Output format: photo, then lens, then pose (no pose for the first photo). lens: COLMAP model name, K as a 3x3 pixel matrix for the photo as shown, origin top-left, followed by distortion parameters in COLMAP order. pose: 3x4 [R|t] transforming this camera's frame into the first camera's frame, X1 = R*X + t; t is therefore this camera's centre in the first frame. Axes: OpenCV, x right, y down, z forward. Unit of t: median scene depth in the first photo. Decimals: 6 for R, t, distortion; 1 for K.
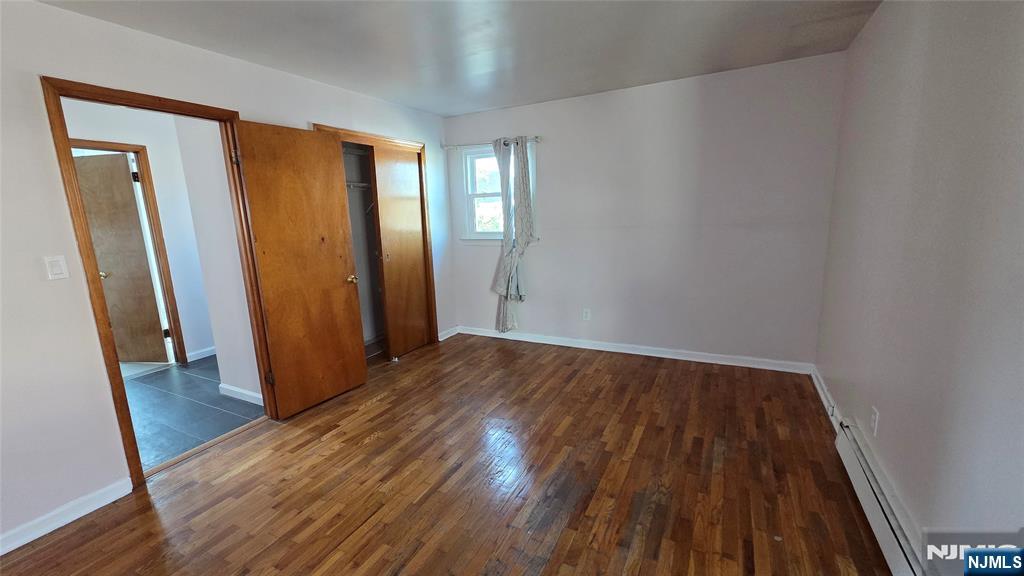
lens RADIAL K [[419.4, 0, 510.3], [0, 419.4, 290.1], [0, 0, 1]] dist [0.004301, -0.000192]
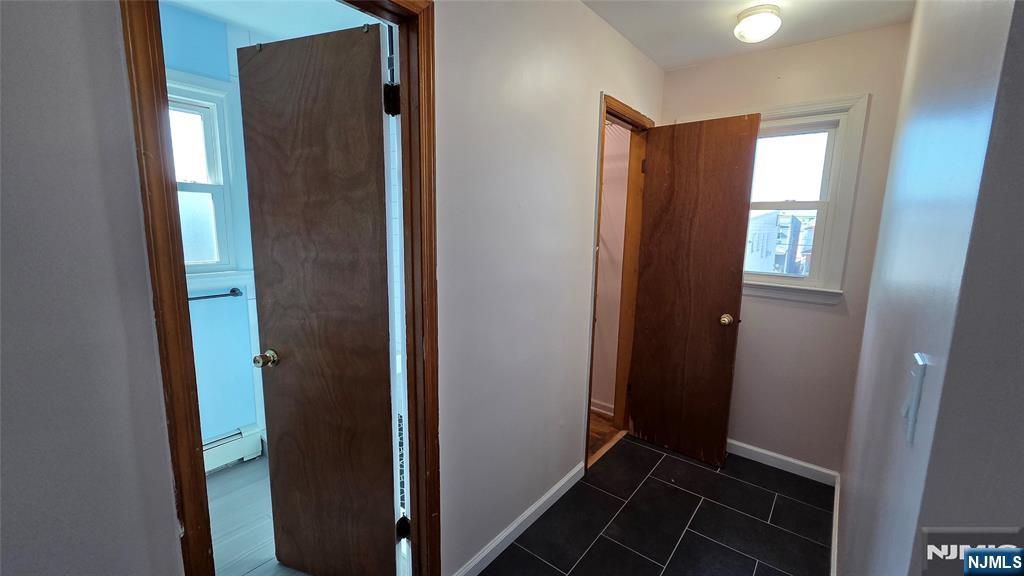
lens RADIAL K [[419.4, 0, 513.6], [0, 419.4, 288.2], [0, 0, 1]] dist [0.004301, -0.000192]
pose [[0.980111, 0.078444, -0.182289, -0.702122], [-0.086029, 0.995710, -0.034065, -0.110191], [0.178835, 0.049070, 0.982655, 0.673376]]
